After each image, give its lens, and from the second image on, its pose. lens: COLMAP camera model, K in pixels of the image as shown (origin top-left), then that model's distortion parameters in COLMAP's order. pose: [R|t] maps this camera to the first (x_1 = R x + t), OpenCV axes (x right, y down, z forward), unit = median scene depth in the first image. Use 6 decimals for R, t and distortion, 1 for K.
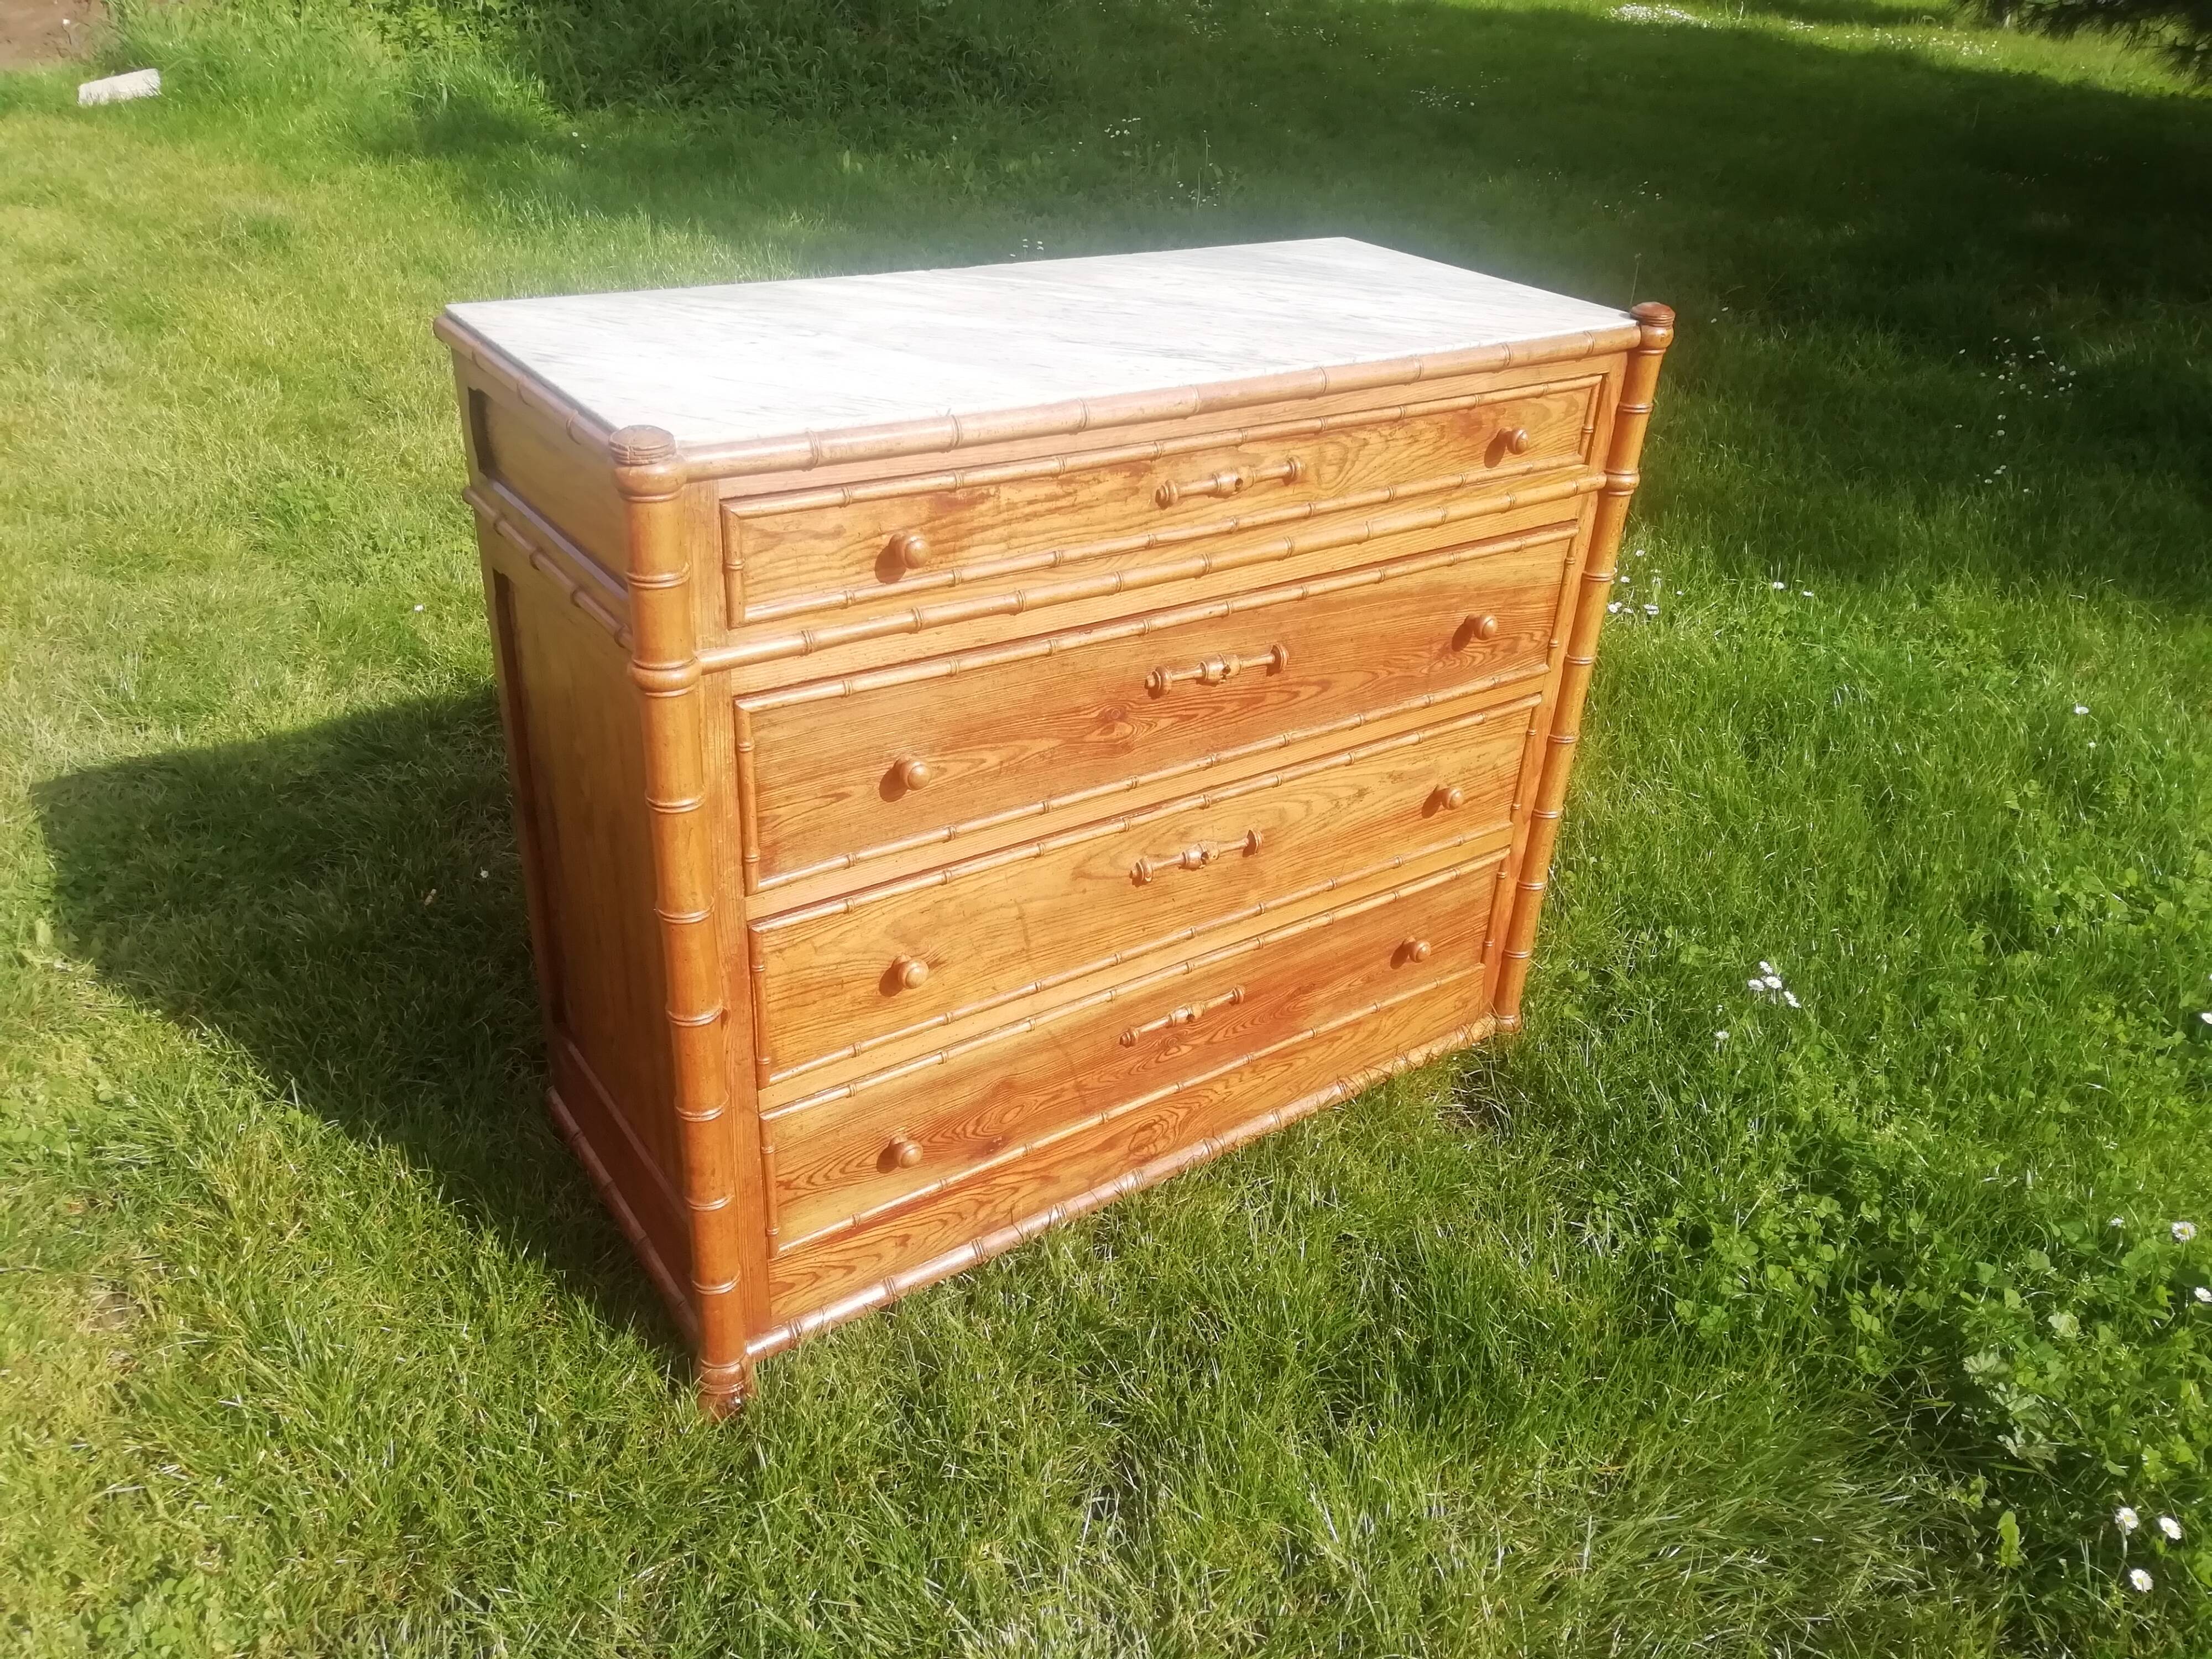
lens RADIAL K [[1638.4, 0, 1103.2], [0, 1638.4, 817.9], [0, 0, 1]] dist [0.120674, -0.279719]
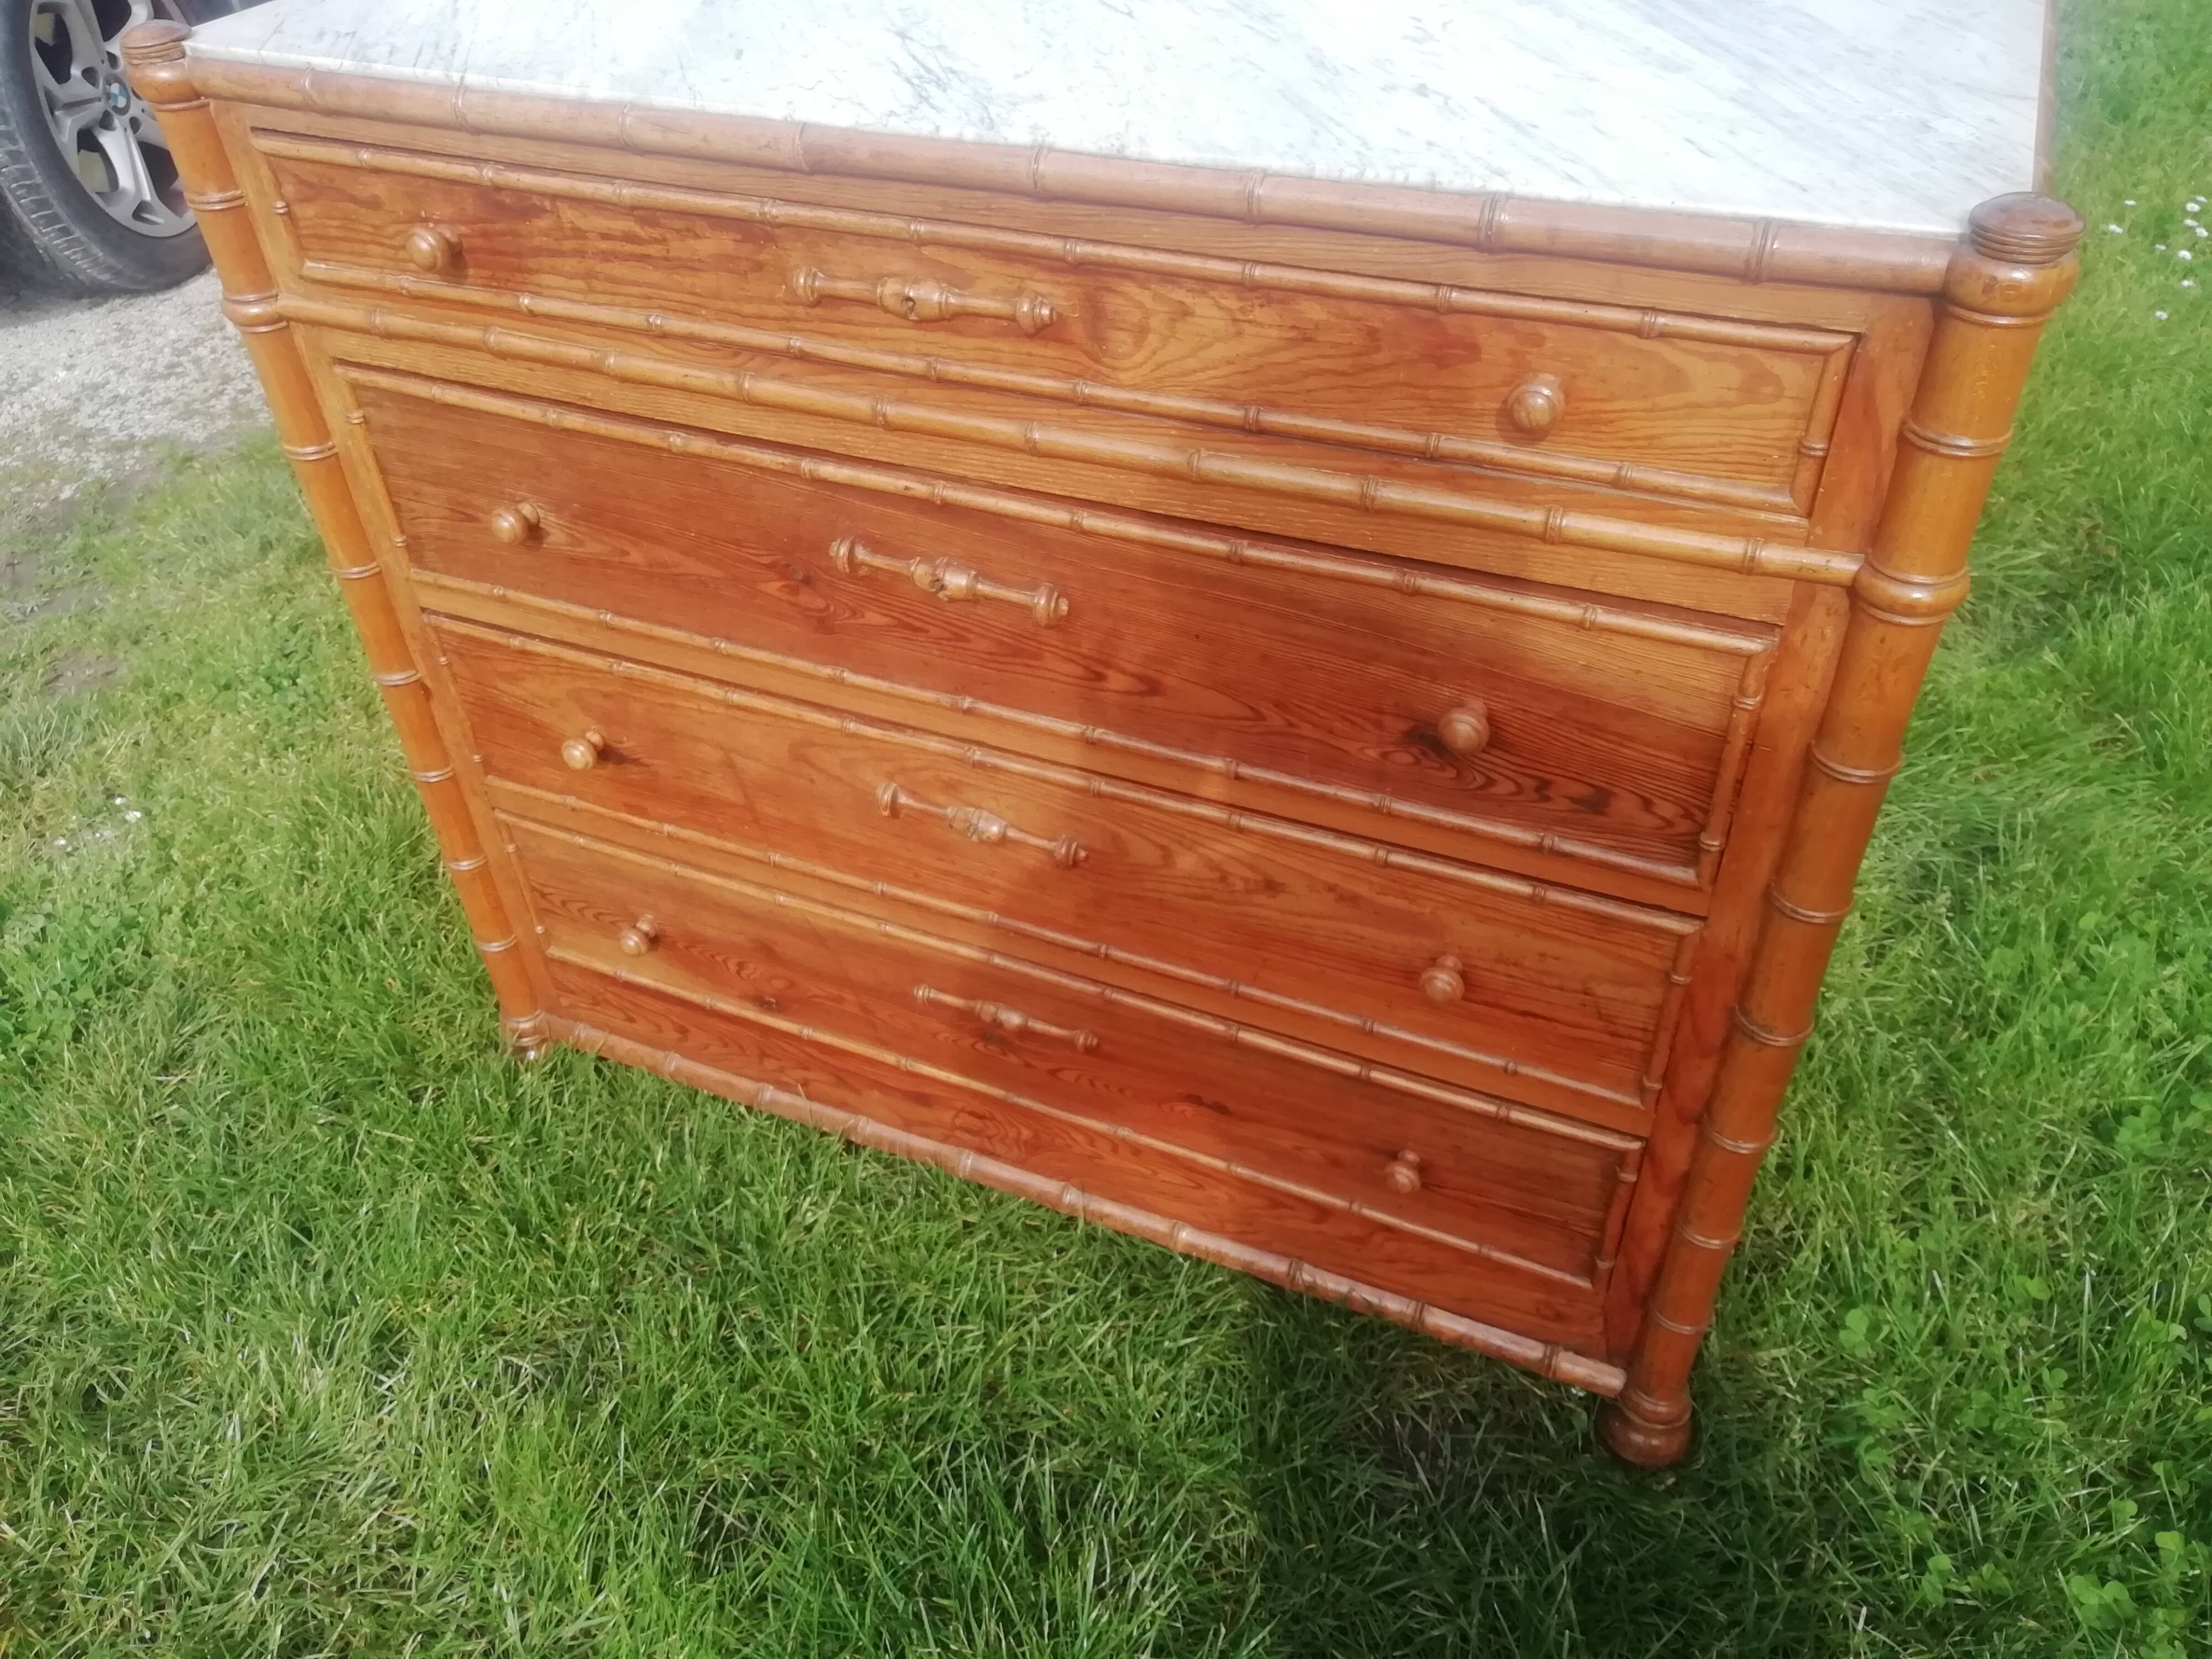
lens RADIAL K [[1674.3, 0, 1095.8], [0, 1674.3, 834.6], [0, 0, 1]] dist [0.028756, -0.022914]
pose [[0.508350, 0.495407, -0.704381, 0.618952], [-0.348833, 0.866303, 0.357539, -0.259653], [0.787335, 0.063957, 0.613200, 0.620639]]
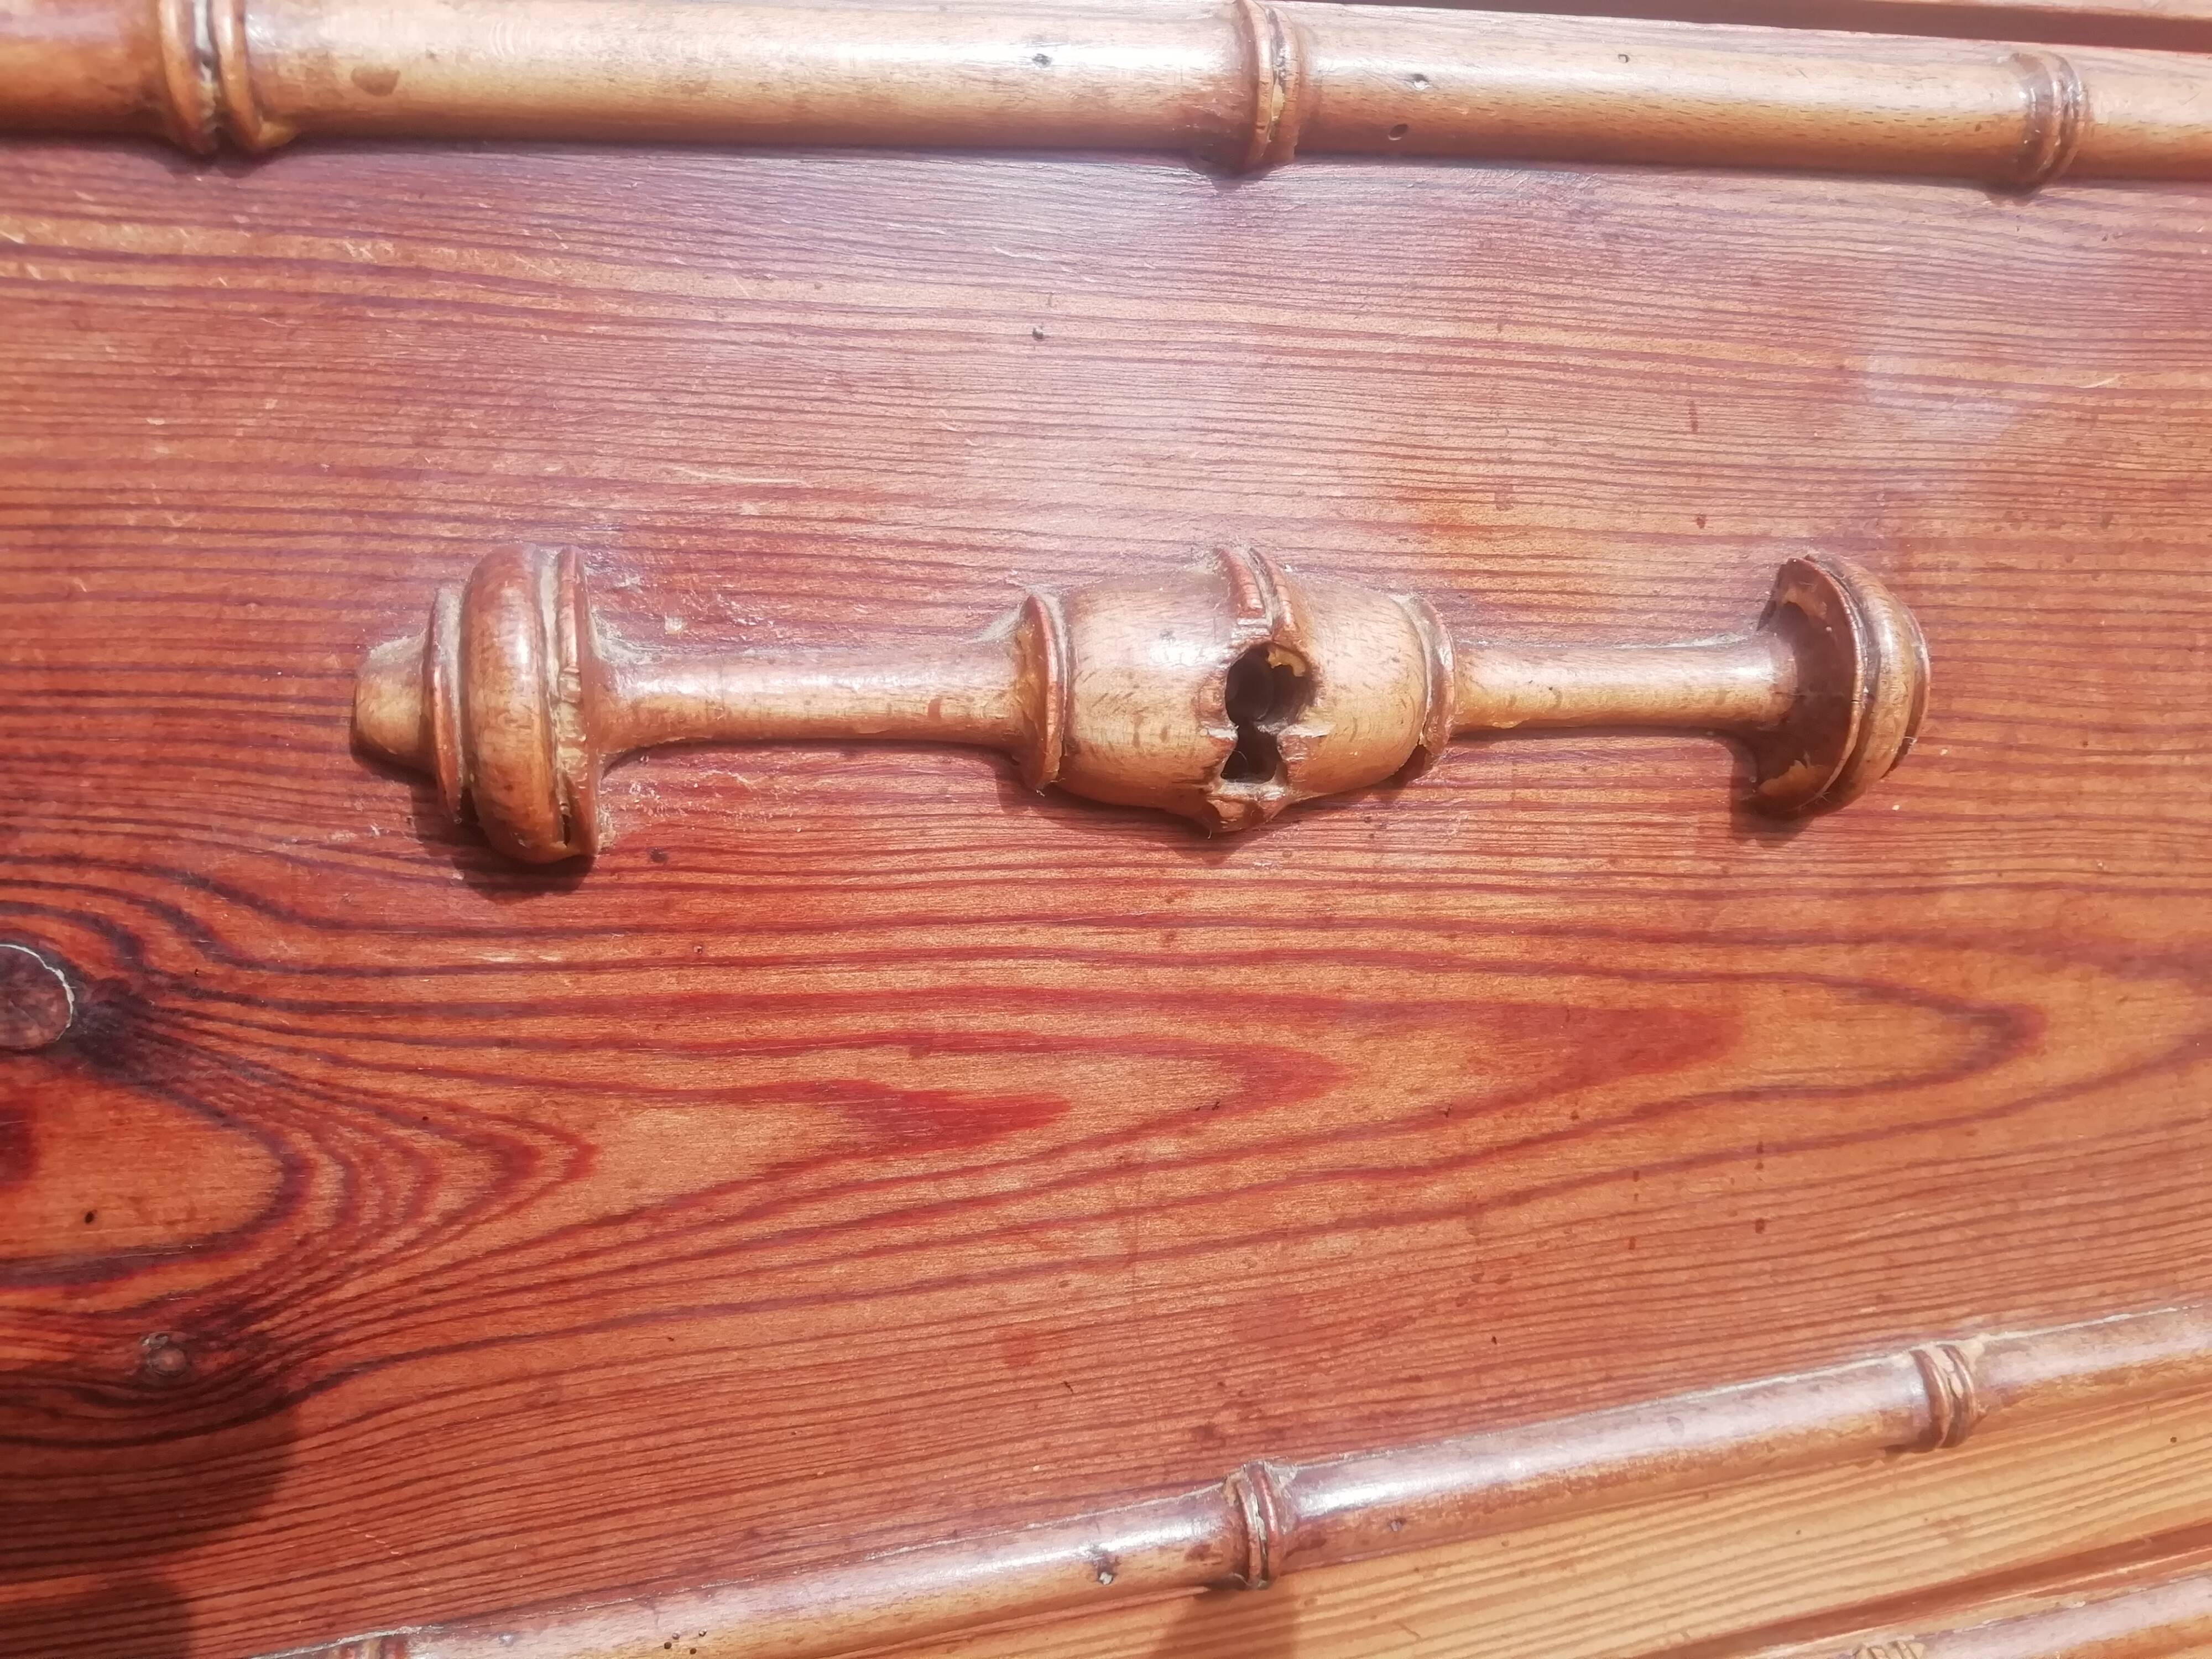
lens RADIAL K [[1684.0, 0, 1111.2], [0, 1684.0, 830.0], [0, 0, 1]] dist [0.029382, -0.030651]
pose [[0.943188, -0.006664, -0.332194, 0.097947], [-0.092043, 0.955430, -0.280502, -0.048161], [0.319257, 0.295143, 0.900536, 0.876714]]
